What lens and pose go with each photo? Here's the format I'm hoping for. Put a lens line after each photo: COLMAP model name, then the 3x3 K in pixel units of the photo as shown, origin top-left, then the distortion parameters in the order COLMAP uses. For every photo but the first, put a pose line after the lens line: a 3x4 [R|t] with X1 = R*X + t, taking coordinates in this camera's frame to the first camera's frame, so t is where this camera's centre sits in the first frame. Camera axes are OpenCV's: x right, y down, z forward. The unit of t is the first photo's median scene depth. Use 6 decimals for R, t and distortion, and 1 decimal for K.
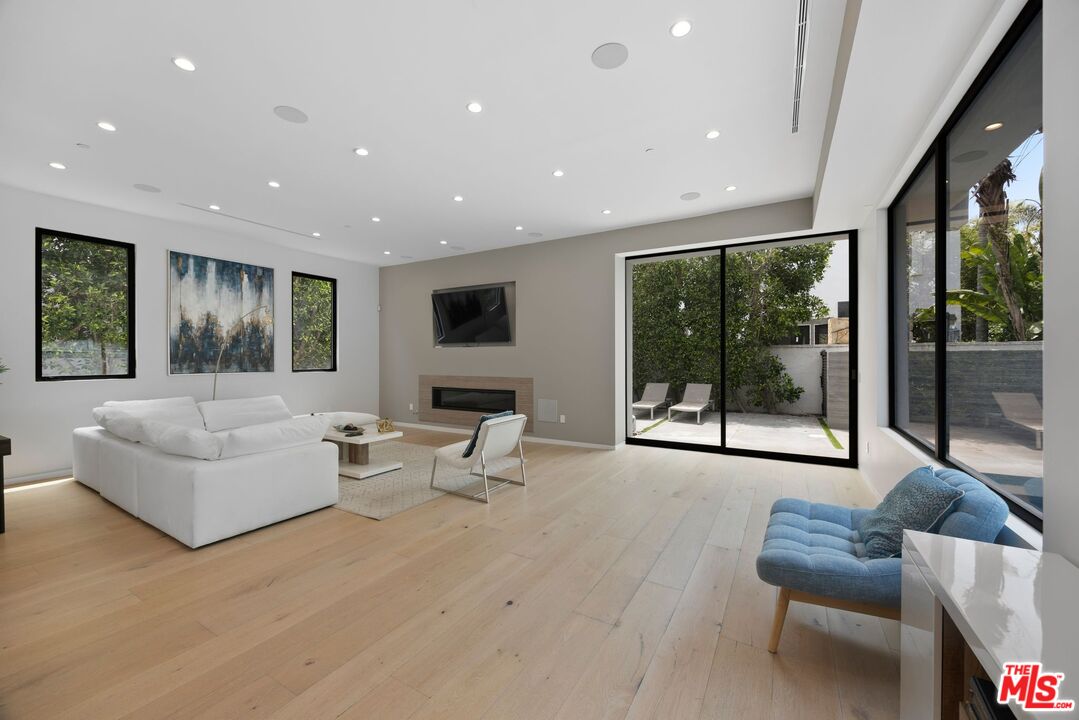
lens RADIAL K [[417.8, 0, 537.6], [0, 417.8, 357.0], [0, 0, 1]] dist [-0.002848, -0.000126]
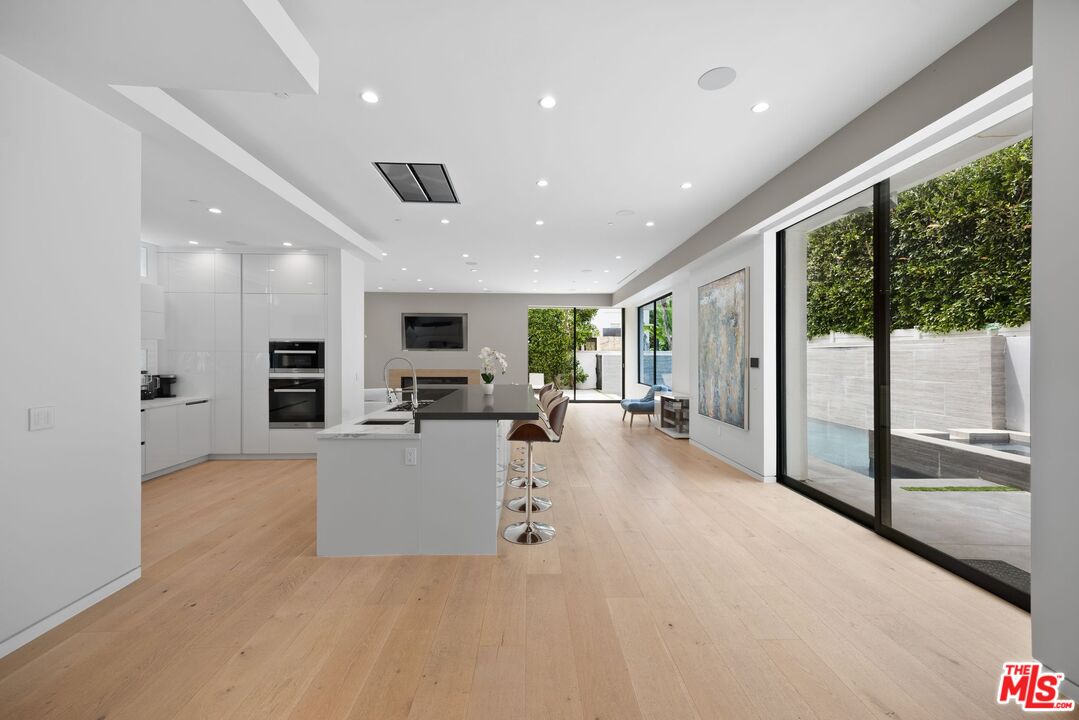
lens RADIAL K [[431.7, 0, 537.4], [0, 431.7, 353.0], [0, 0, 1]] dist [0.008033, -0.000014]
pose [[0.847121, 0.008110, 0.531338, -0.841497], [-0.006970, 0.999967, -0.004151, -0.015348], [-0.531354, -0.000187, 0.847150, -0.730543]]
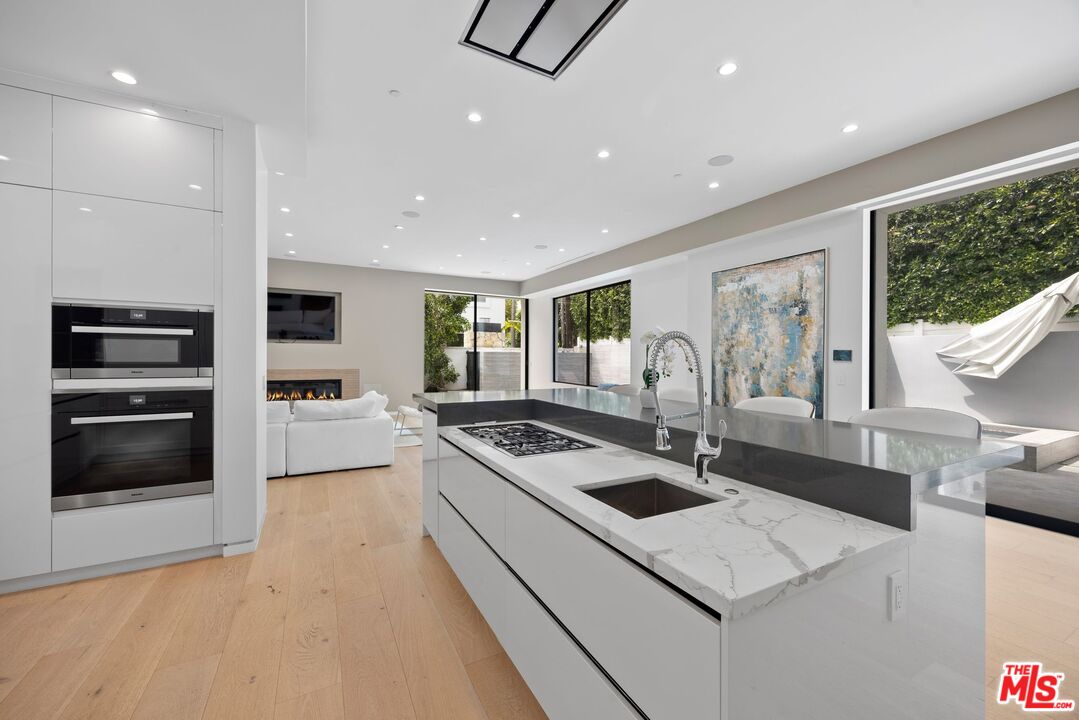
lens RADIAL K [[423.3, 0, 538.5], [0, 423.3, 358.5], [0, 0, 1]] dist [-0.001243, -0.000026]
pose [[0.520193, -0.000398, 0.854049, -0.933844], [-0.010405, 0.999923, 0.006804, 0.002160], [-0.853985, -0.012426, 0.520149, -0.191690]]
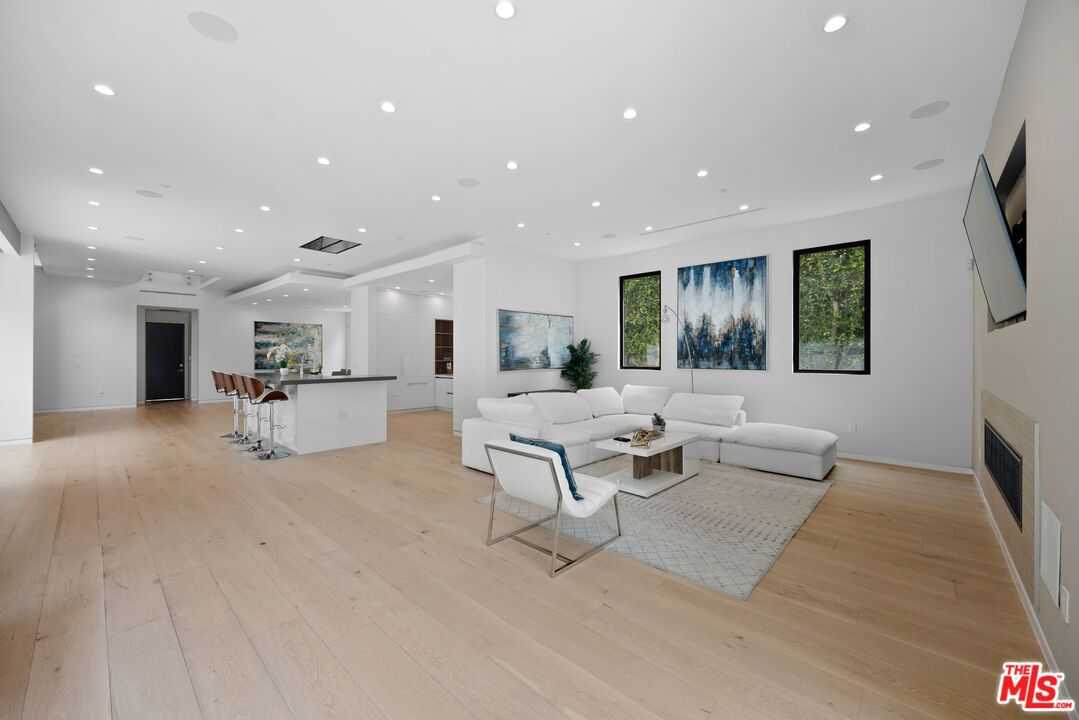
lens RADIAL K [[417.8, 0, 537.6], [0, 417.8, 357.0], [0, 0, 1]] dist [-0.002848, -0.000126]
pose [[-0.205775, 0.006361, -0.978579, 0.369511], [0.001574, 0.999980, 0.006169, -0.000123], [0.978598, -0.000271, -0.205781, 0.757814]]
